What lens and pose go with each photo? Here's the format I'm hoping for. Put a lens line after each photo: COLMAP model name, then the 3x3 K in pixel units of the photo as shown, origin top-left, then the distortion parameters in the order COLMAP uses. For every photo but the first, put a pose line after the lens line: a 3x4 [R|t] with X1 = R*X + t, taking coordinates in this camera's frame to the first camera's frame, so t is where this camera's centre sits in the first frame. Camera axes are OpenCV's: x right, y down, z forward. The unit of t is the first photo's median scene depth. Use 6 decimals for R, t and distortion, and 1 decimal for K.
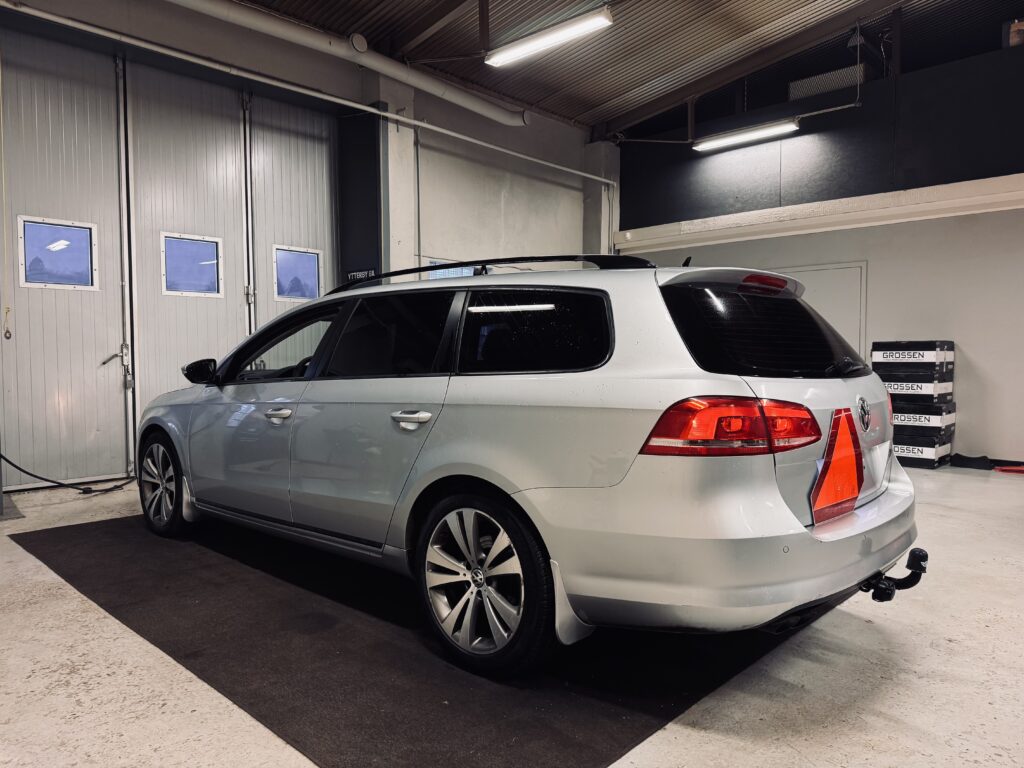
lens RADIAL K [[720.3, 0, 512.0], [0, 720.3, 384.0], [0, 0, 1]] dist [0.007532, -0.001144]
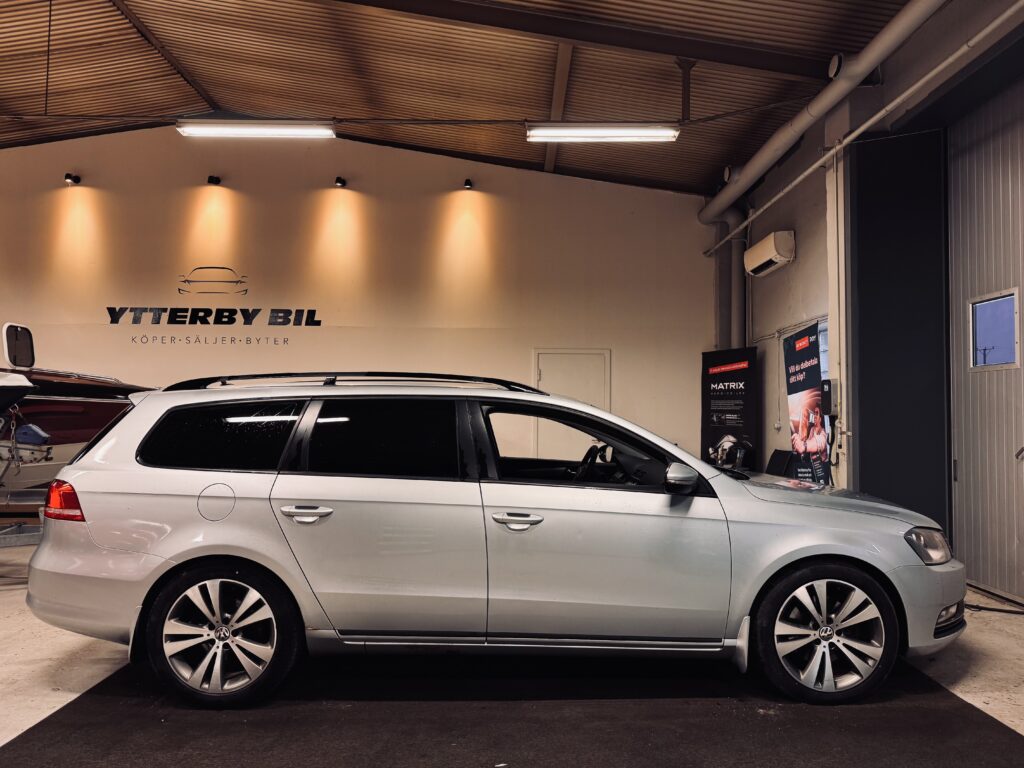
lens RADIAL K [[715.5, 0, 497.6], [0, 715.5, 387.9], [0, 0, 1]] dist [0.008536, 0.000971]
pose [[-0.726351, -0.029904, -0.686673, 0.779704], [-0.030482, 0.999472, -0.011283, -0.152593], [0.686648, 0.012735, -0.726879, 2.287771]]
